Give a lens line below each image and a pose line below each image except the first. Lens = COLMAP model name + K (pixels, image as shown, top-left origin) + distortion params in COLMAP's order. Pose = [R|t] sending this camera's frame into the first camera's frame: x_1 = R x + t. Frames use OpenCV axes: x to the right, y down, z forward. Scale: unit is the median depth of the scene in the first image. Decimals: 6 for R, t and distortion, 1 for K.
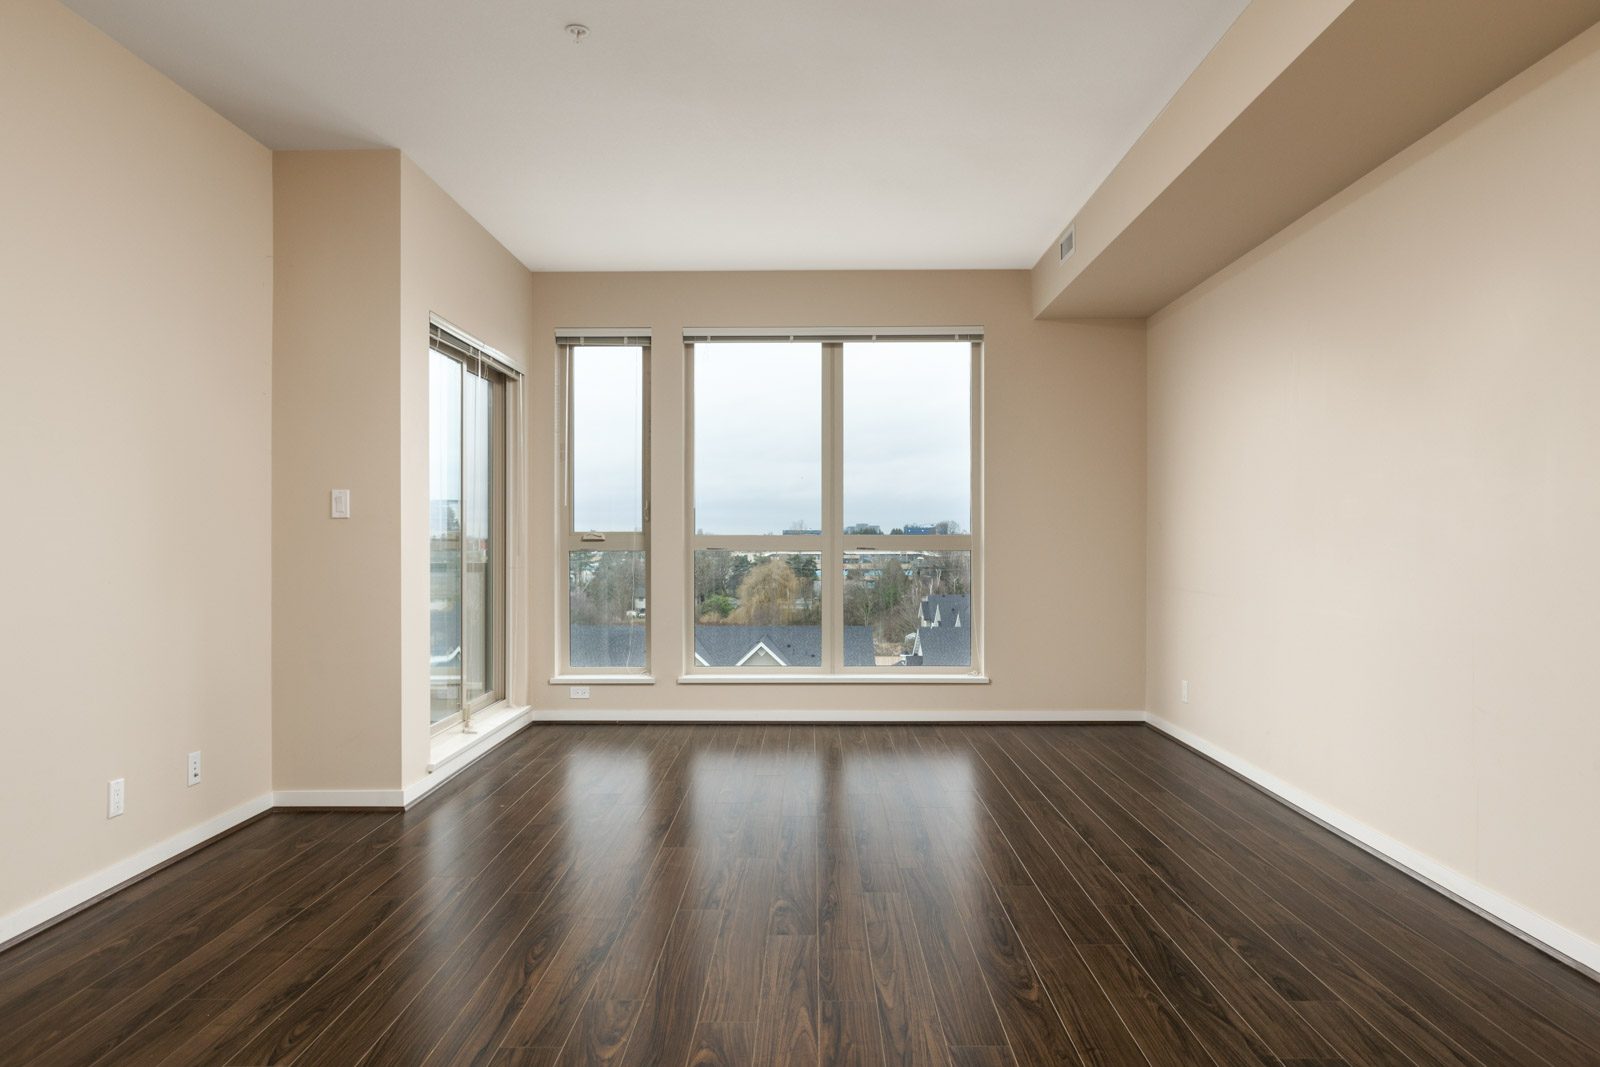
lens RADIAL K [[1029.5, 0, 800.0], [0, 1029.5, 533.5], [0, 0, 1]] dist [-0.000117, -0.000168]
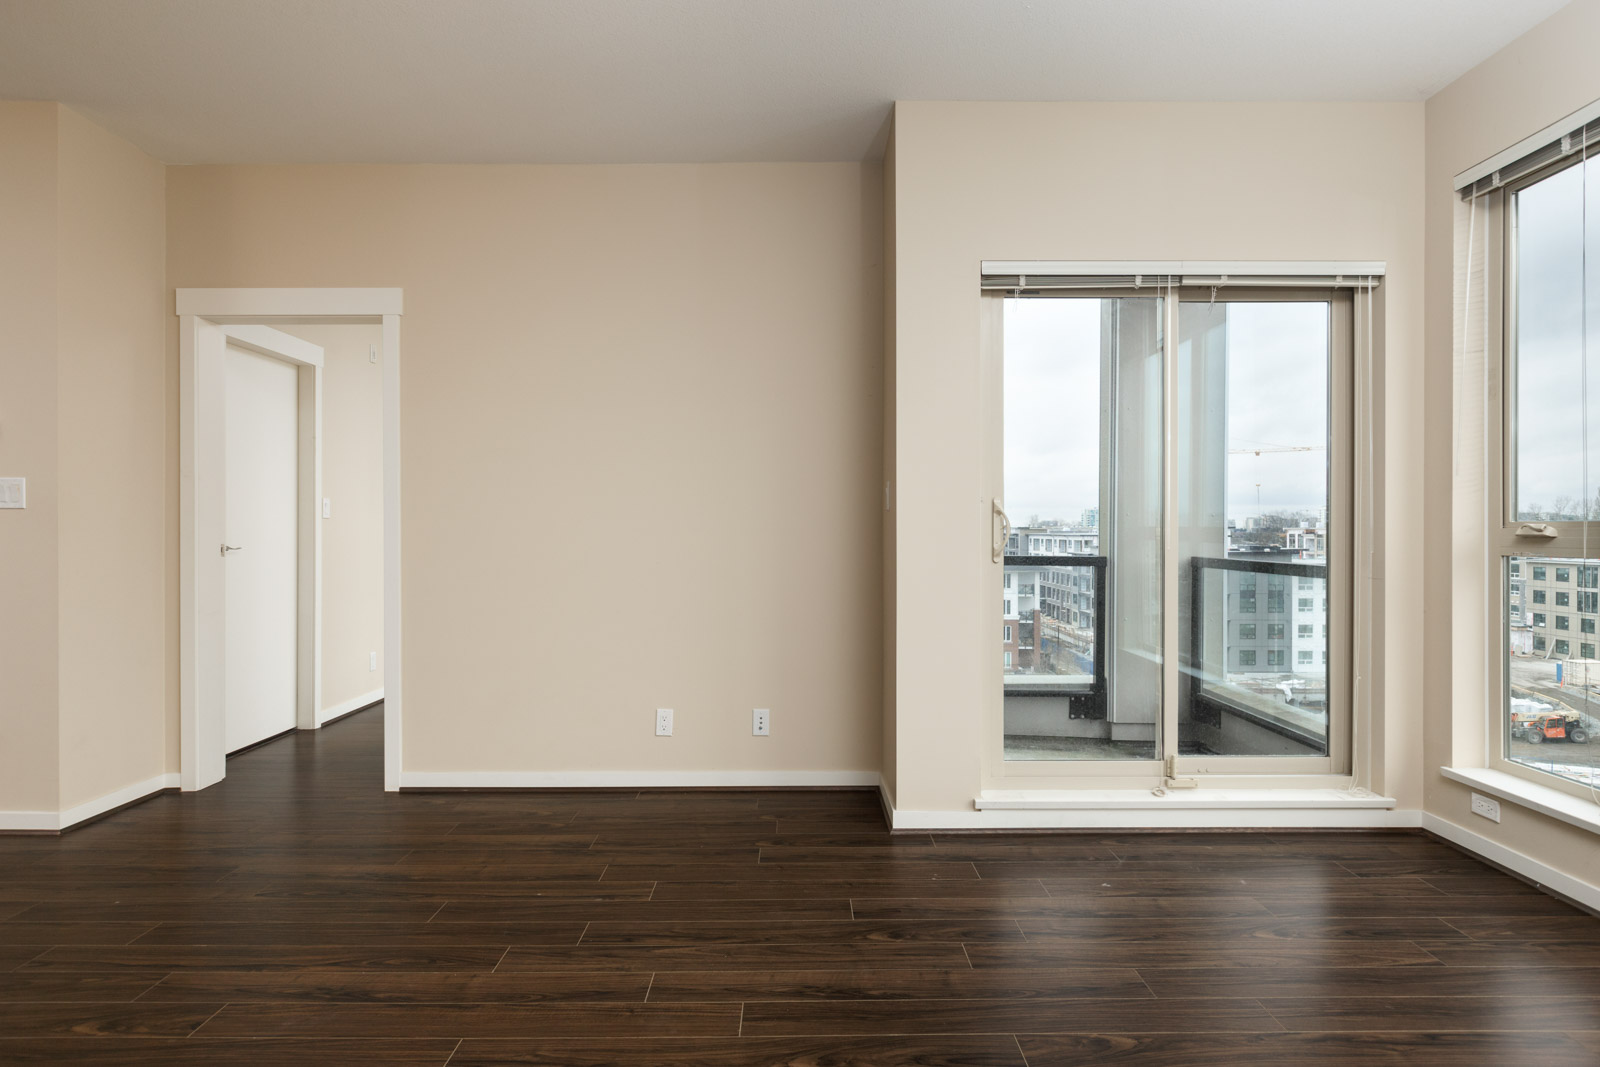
lens RADIAL K [[860.6, 0, 800.0], [0, 860.6, 533.5], [0, 0, 1]] dist [0.005184, 0.001231]
pose [[0.015924, 0.008290, -0.999839, 0.475140], [0.004665, 0.999954, 0.008365, -0.002345], [0.999862, -0.004797, 0.015884, 1.159660]]
